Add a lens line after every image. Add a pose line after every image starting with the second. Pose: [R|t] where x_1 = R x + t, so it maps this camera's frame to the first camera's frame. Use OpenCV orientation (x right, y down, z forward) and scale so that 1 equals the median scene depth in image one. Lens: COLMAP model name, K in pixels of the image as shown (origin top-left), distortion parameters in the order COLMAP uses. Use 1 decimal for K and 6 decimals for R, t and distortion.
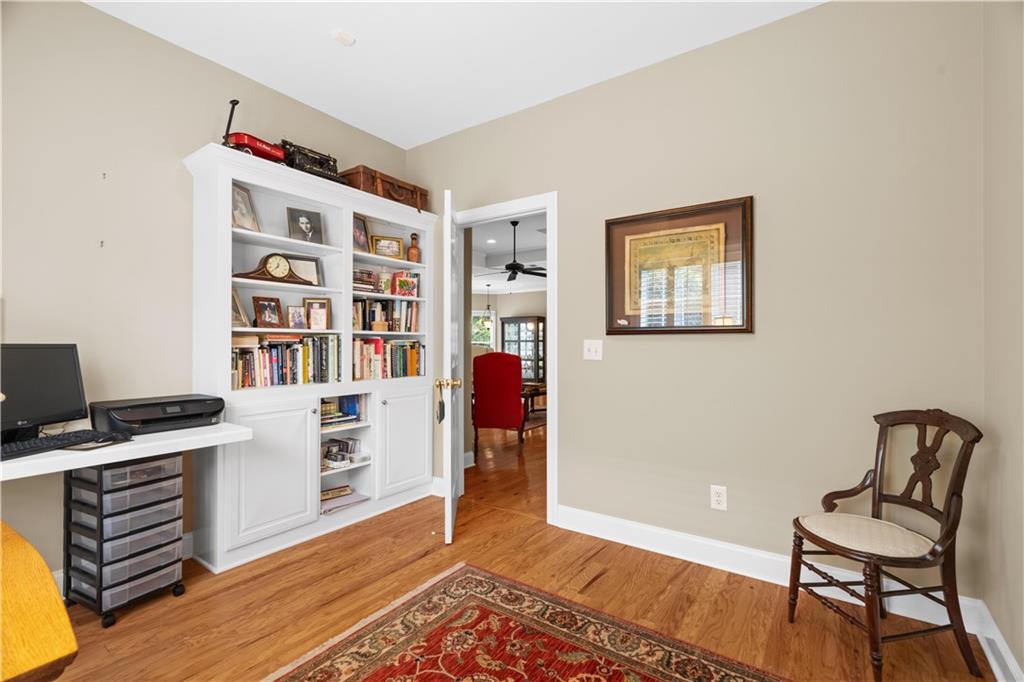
lens RADIAL K [[465.0, 0, 511.4], [0, 465.0, 341.8], [0, 0, 1]] dist [0.002626, 0.000306]
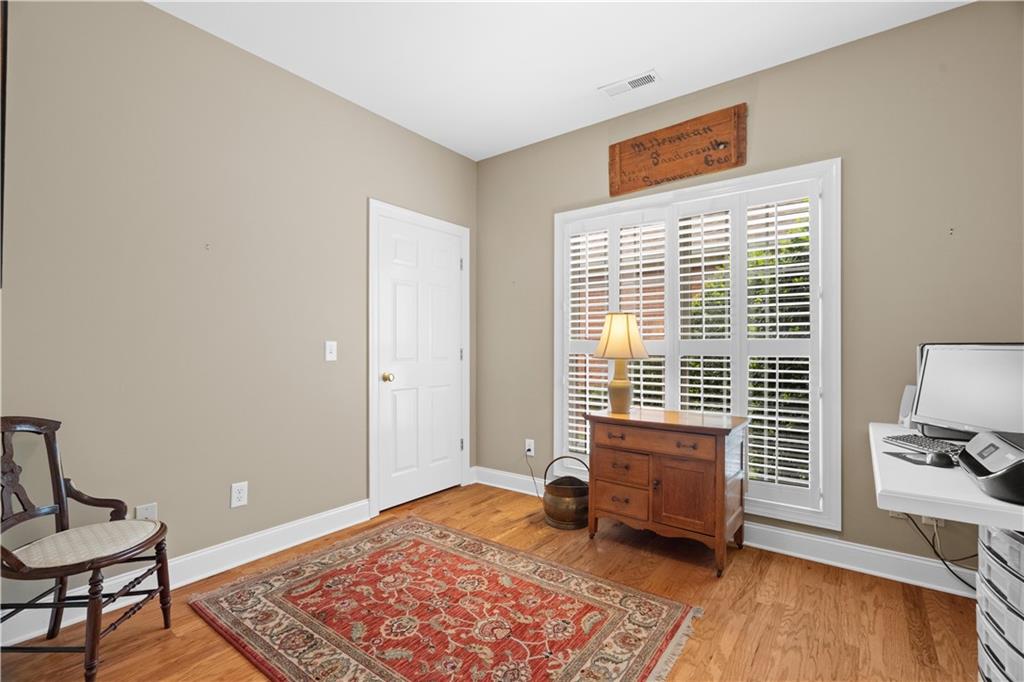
lens RADIAL K [[465.0, 0, 512.2], [0, 465.0, 343.5], [0, 0, 1]] dist [0.002626, 0.000306]
pose [[-0.999442, -0.001316, 0.033373, -0.148068], [-0.001514, 0.999981, -0.005917, 0.008351], [-0.033364, -0.005965, -0.999425, 1.992742]]
